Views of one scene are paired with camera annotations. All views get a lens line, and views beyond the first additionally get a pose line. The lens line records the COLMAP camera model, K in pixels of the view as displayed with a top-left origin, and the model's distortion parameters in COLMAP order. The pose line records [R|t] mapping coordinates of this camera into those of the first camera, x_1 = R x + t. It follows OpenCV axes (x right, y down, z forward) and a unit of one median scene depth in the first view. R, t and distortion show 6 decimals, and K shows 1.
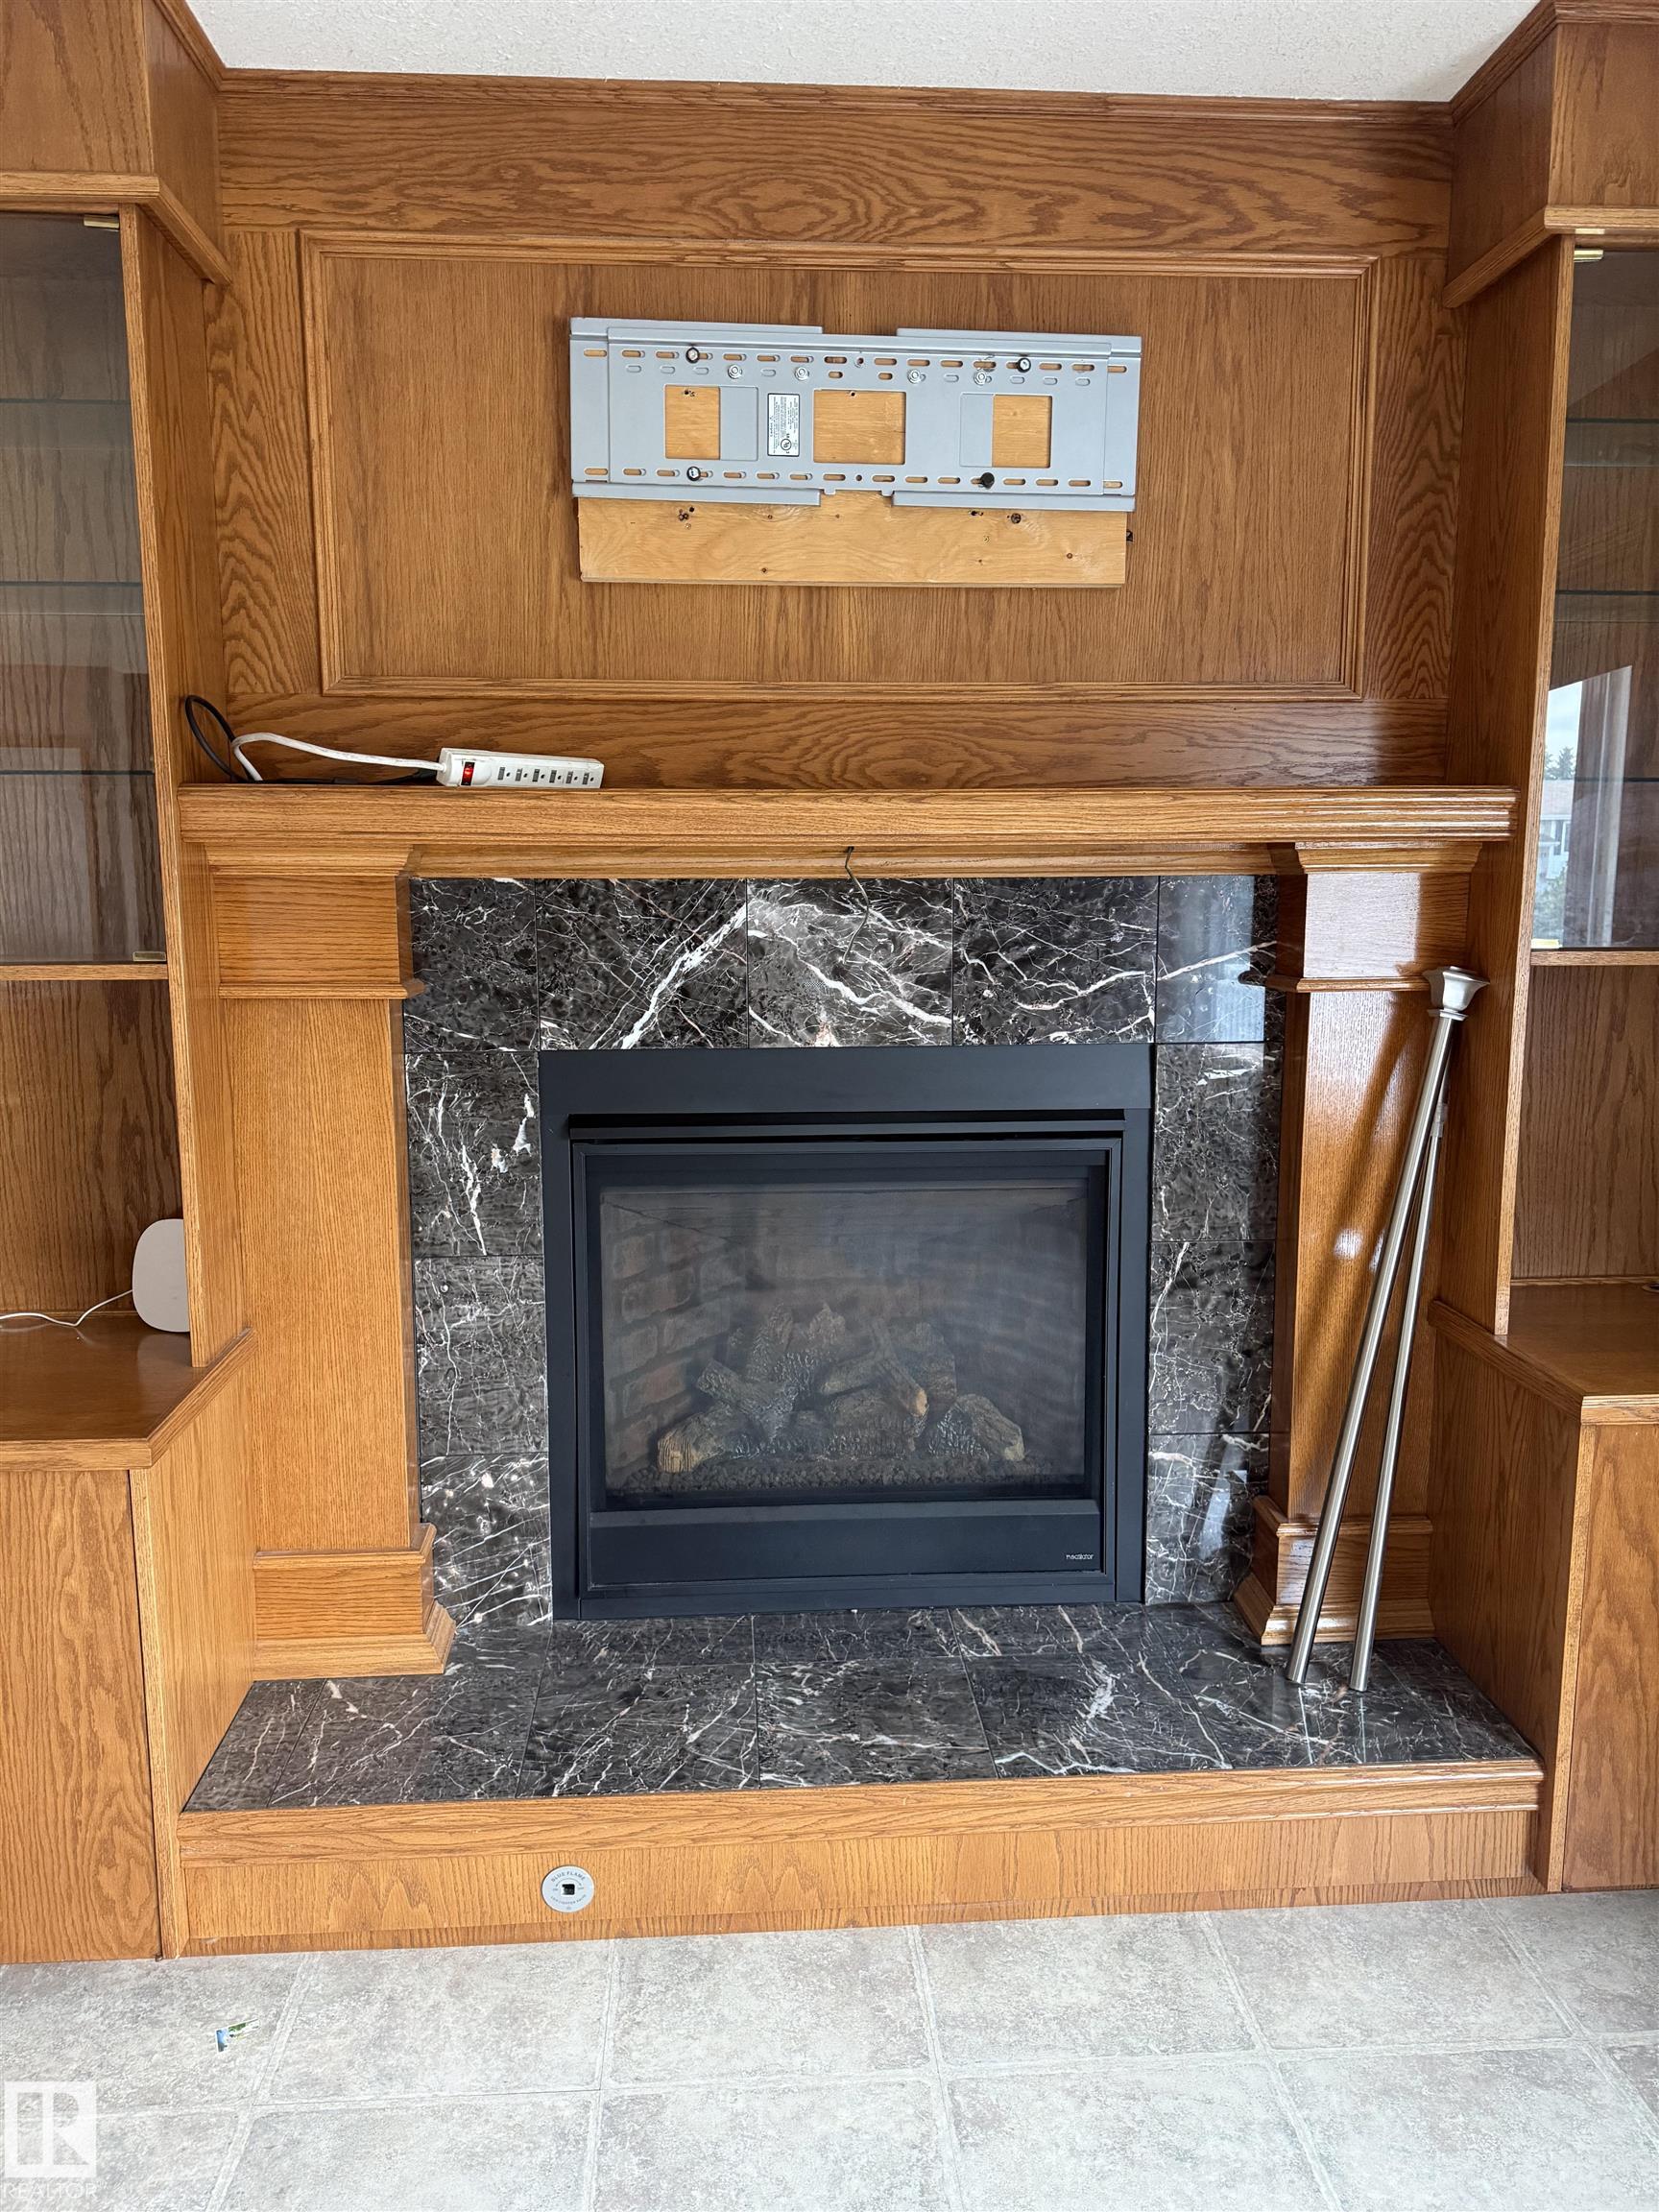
lens RADIAL K [[1546.0, 0, 846.1], [0, 1546.0, 1108.3], [0, 0, 1]] dist [0.076263, -0.092723]
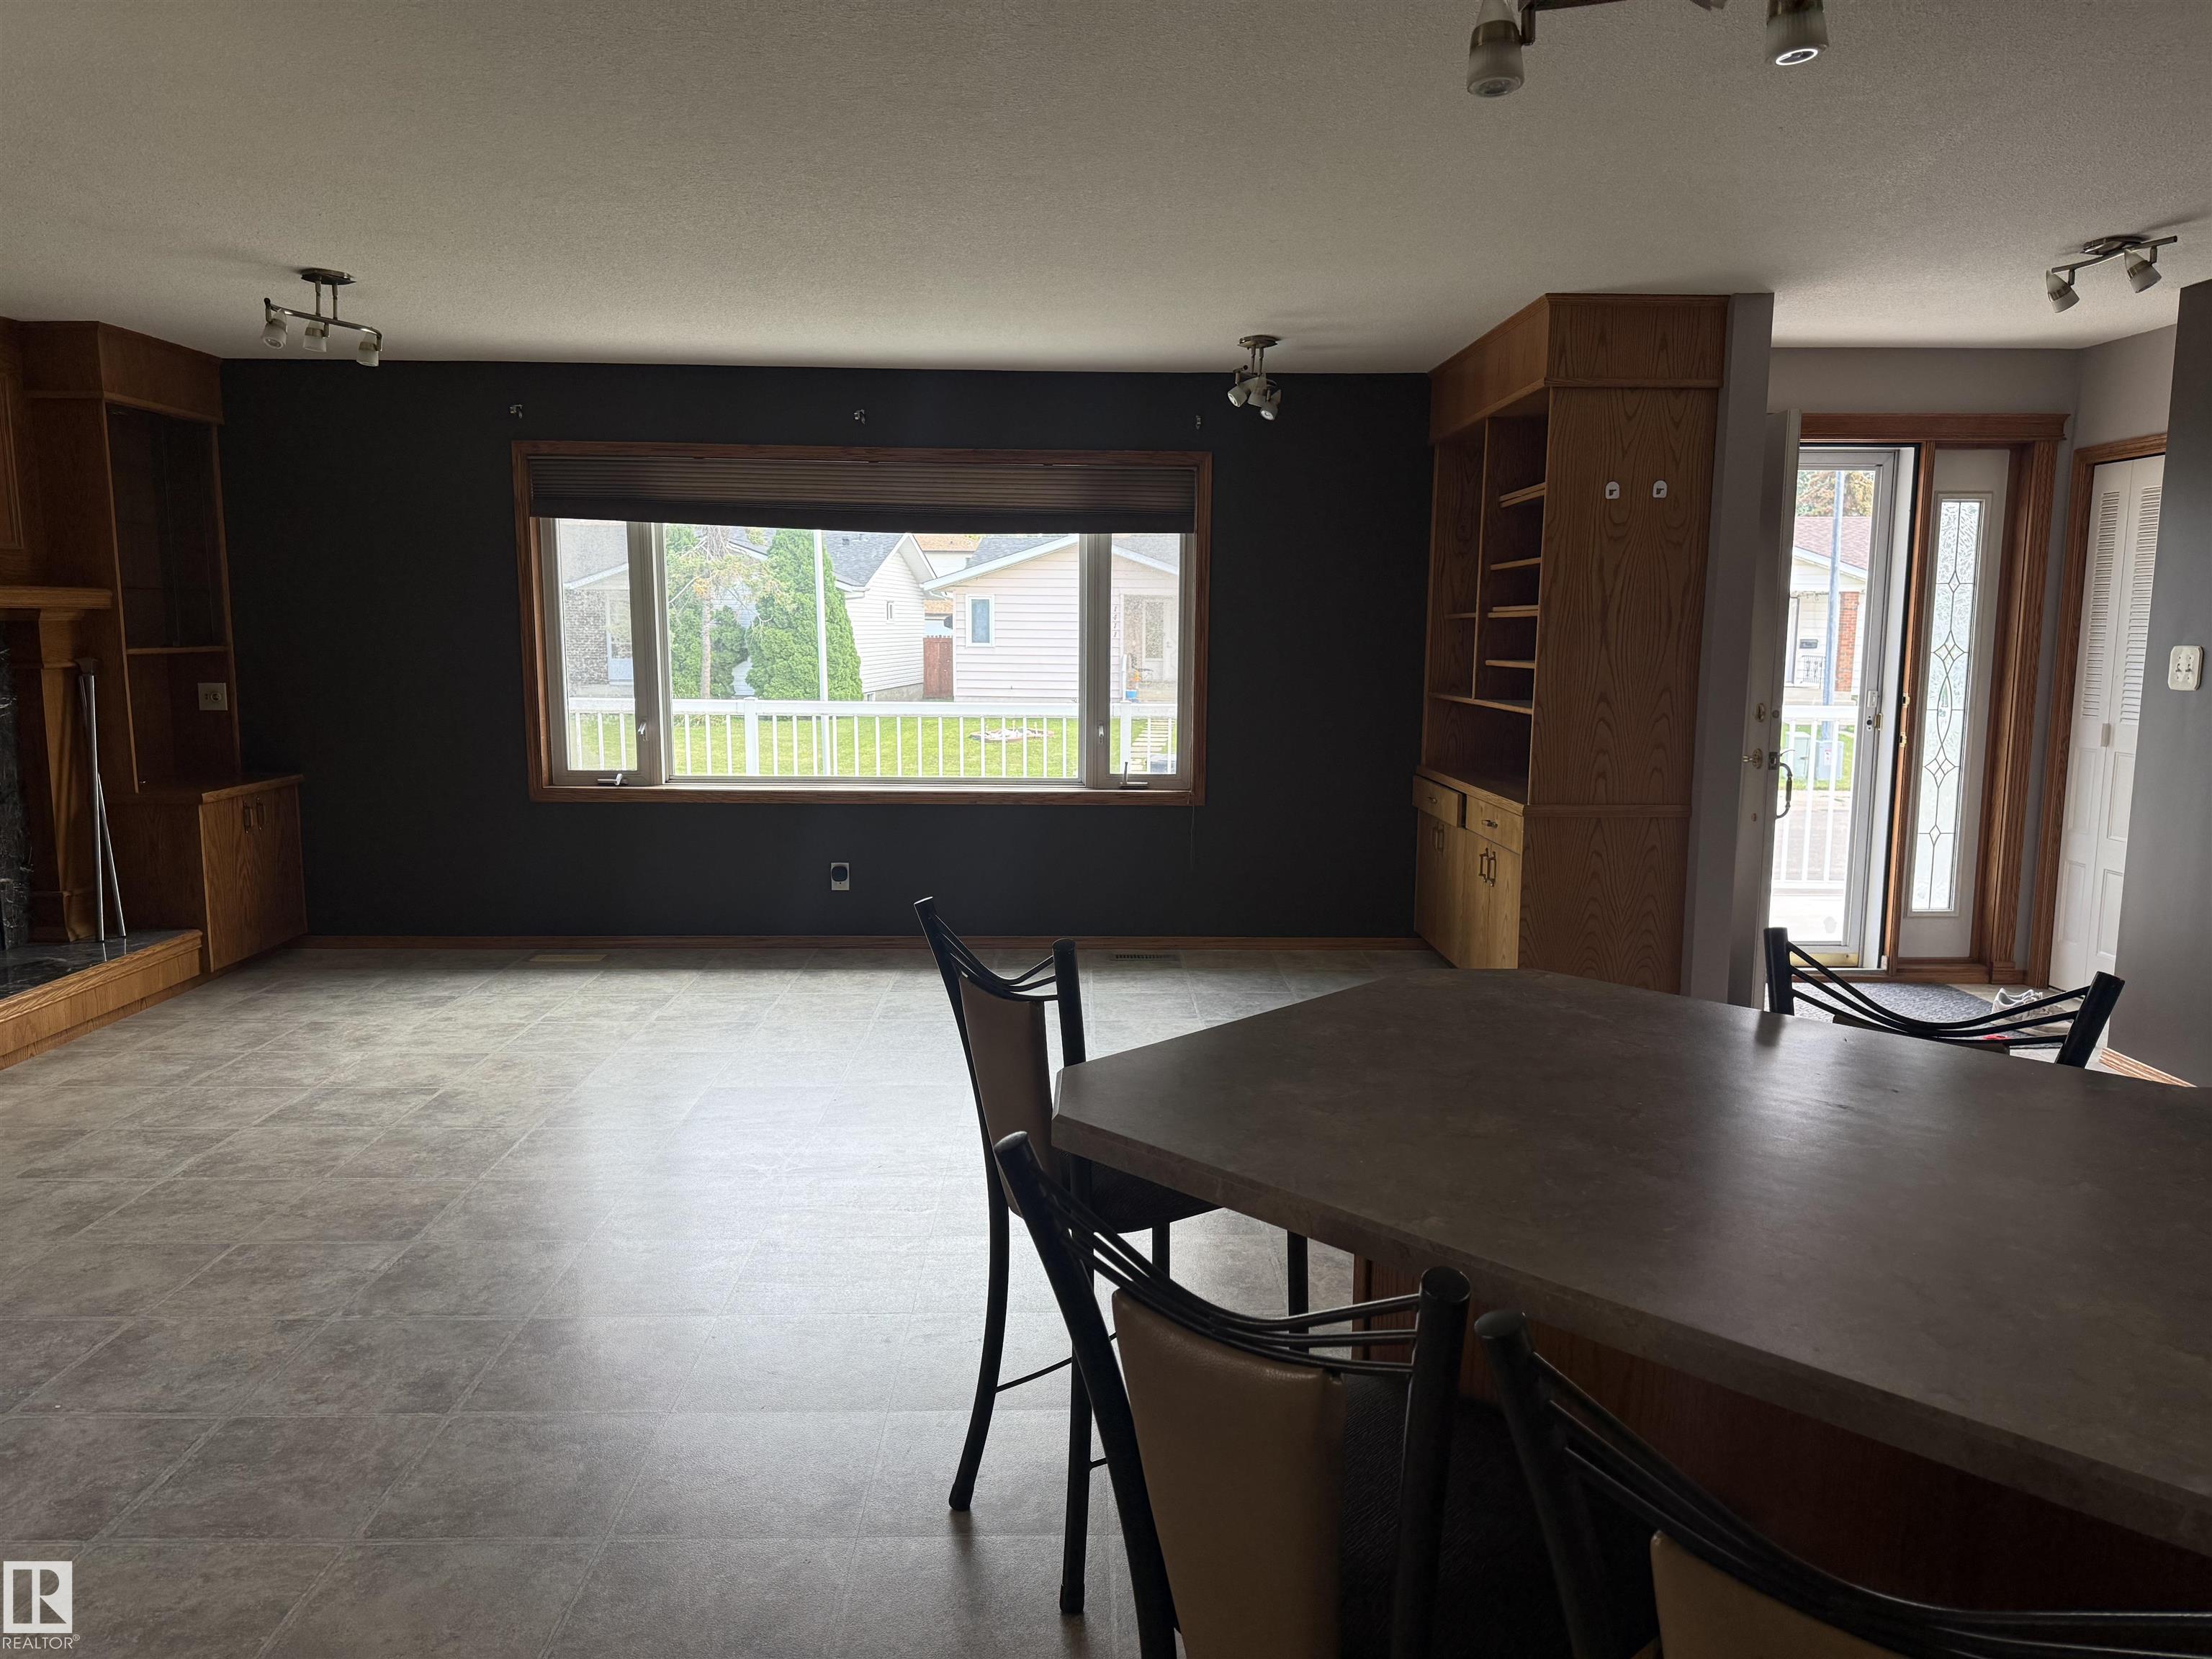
lens RADIAL K [[1546.0, 0, 1094.4], [0, 1546.0, 837.2], [0, 0, 1]] dist [0.076263, -0.092723]
pose [[0.072127, -0.137356, 0.987892, -2.118102], [0.137960, 0.982325, 0.126510, 0.104919], [-0.987808, 0.127165, 0.089801, -0.842899]]
